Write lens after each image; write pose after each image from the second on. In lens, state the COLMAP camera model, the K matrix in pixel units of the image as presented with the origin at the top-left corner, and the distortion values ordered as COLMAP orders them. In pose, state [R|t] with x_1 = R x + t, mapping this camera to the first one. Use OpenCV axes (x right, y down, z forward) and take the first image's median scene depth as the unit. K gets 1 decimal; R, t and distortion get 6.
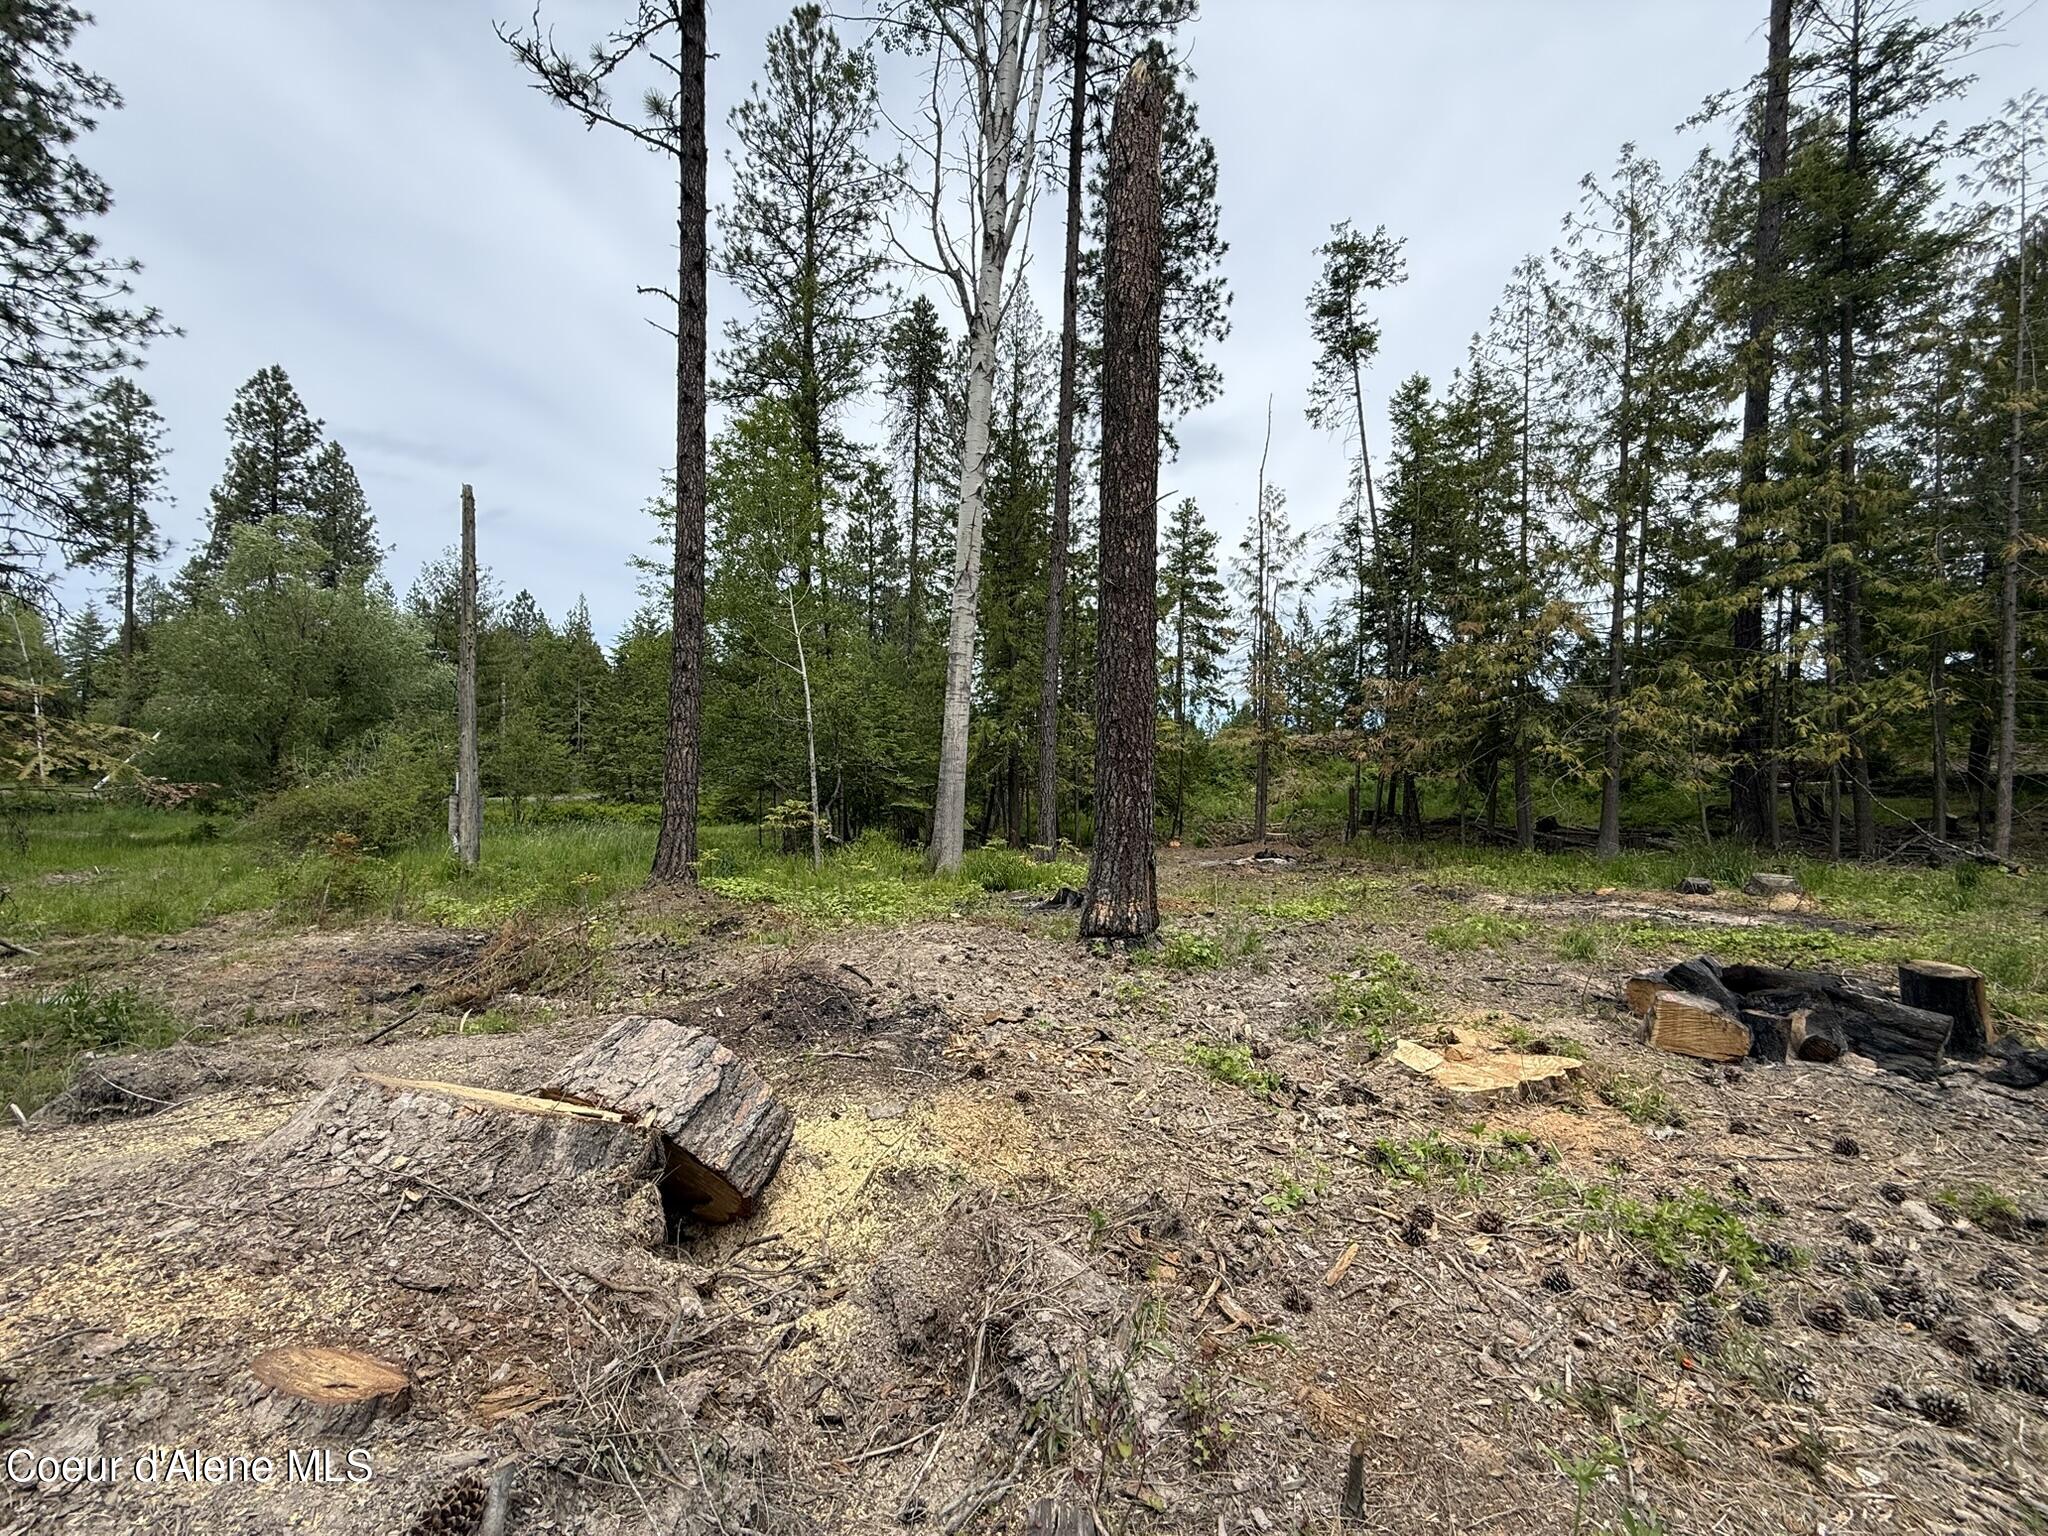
lens RADIAL K [[814.0, 0, 1018.4], [0, 814.0, 767.4], [0, 0, 1]] dist [0.003477, 0.000504]
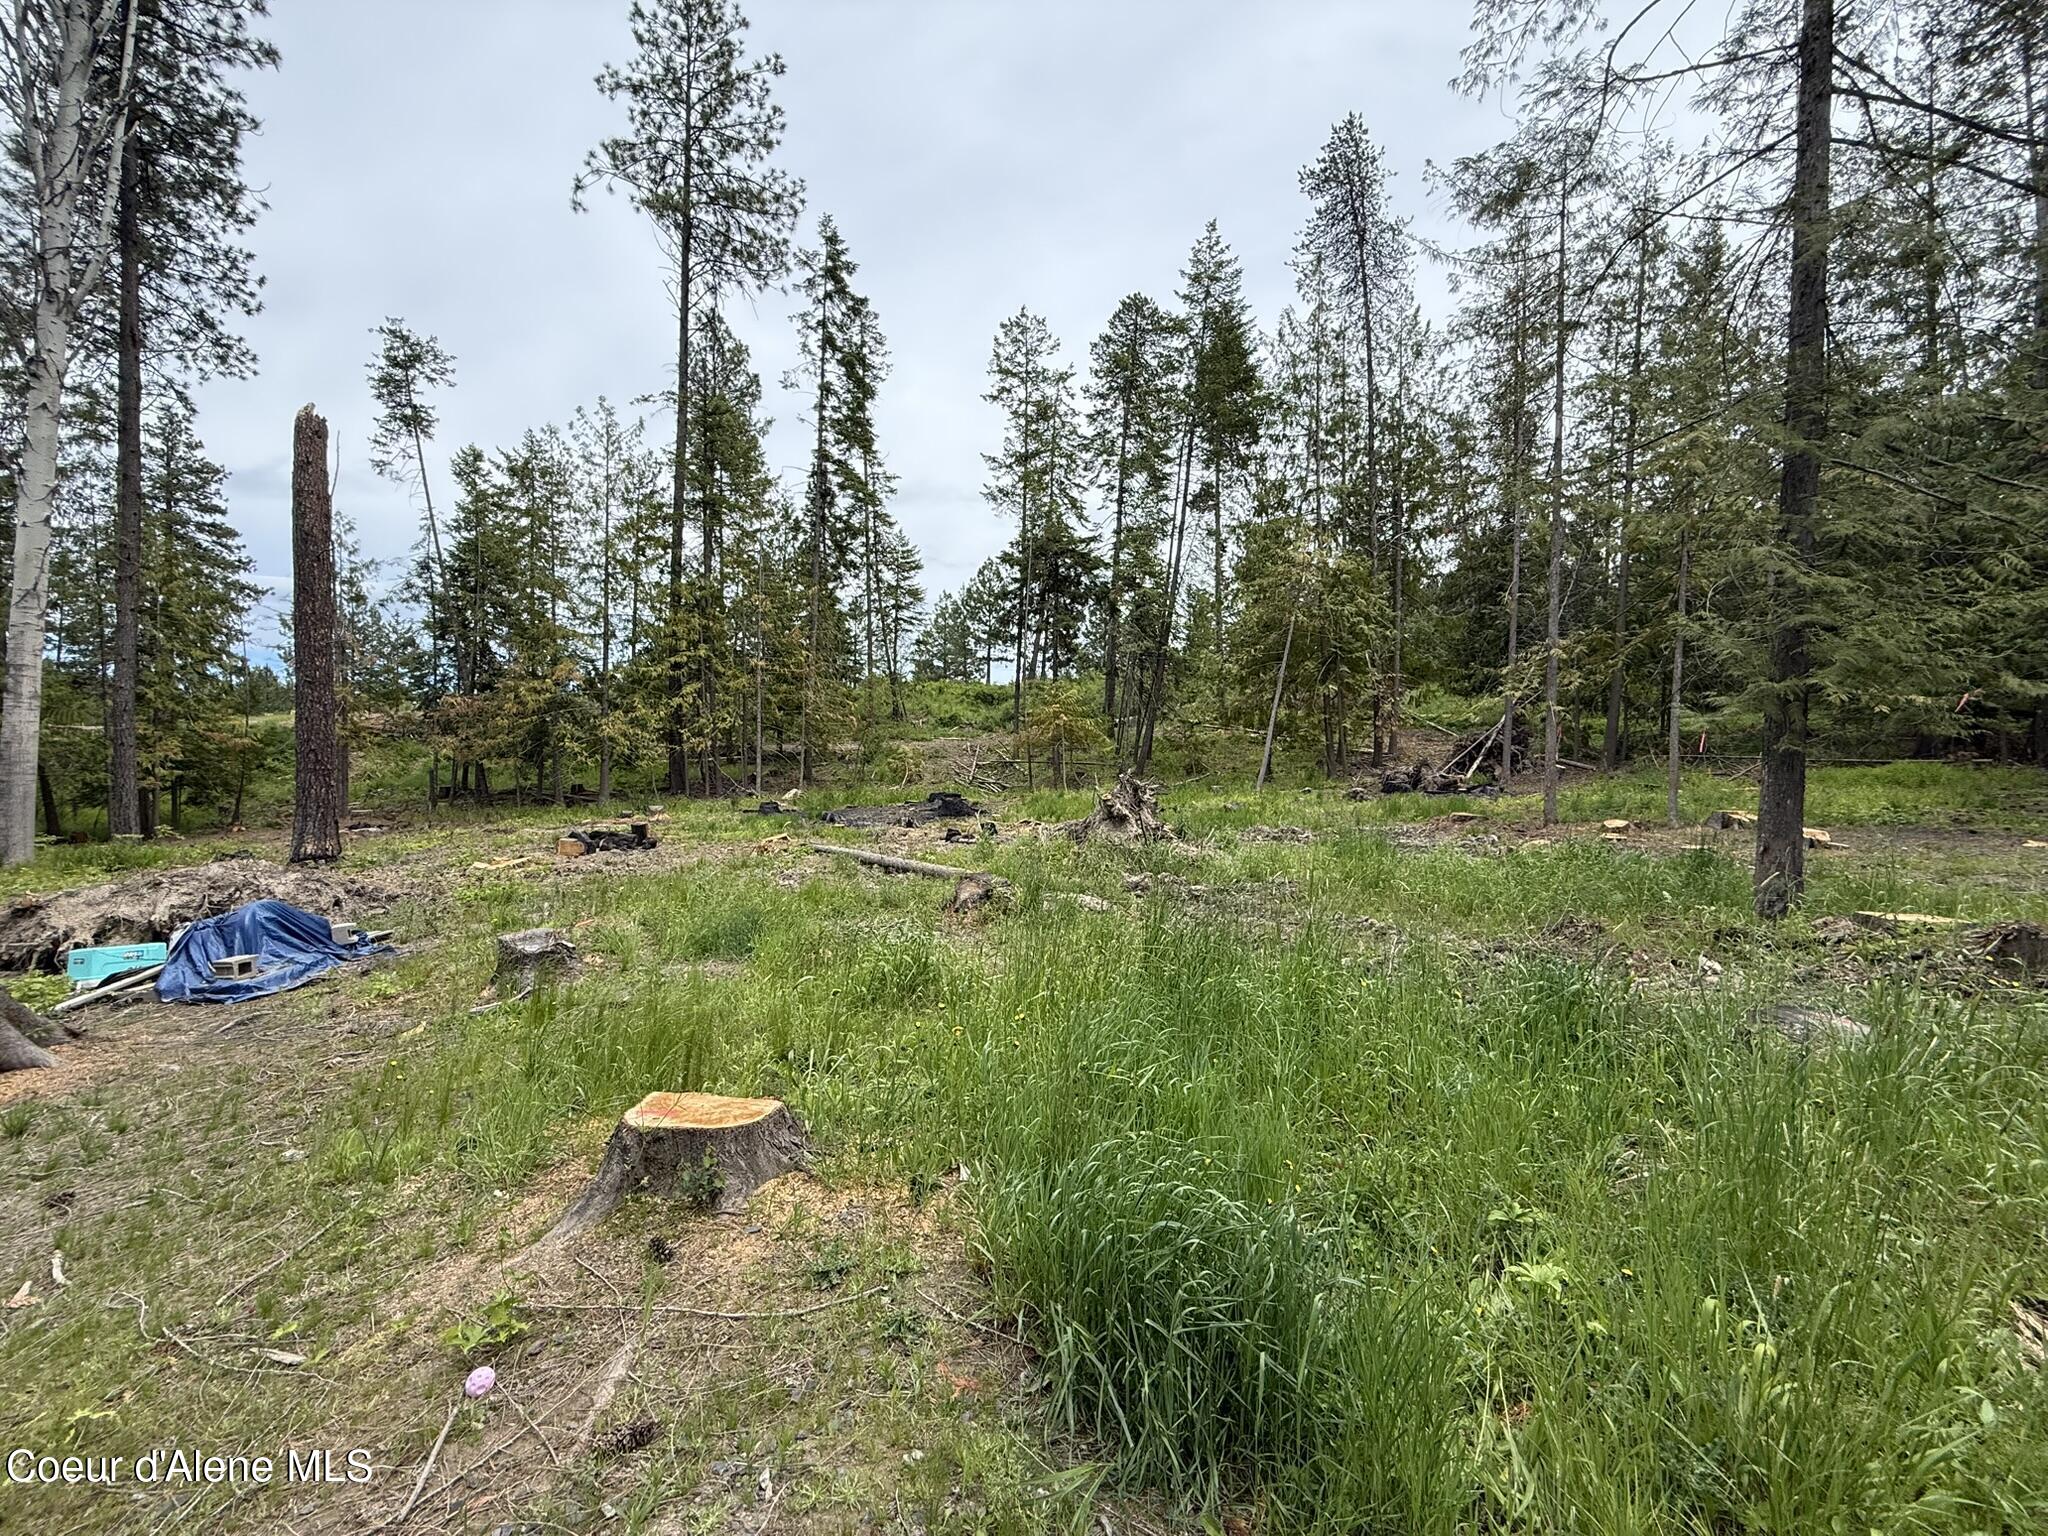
lens RADIAL K [[824.3, 0, 1052.2], [0, 824.3, 772.5], [0, 0, 1]] dist [0.020658, -0.013565]
pose [[0.512932, -0.061454, 0.856227, -0.188018], [0.023506, 0.998066, 0.057553, -0.024314], [-0.858108, -0.009395, 0.513384, -0.443527]]
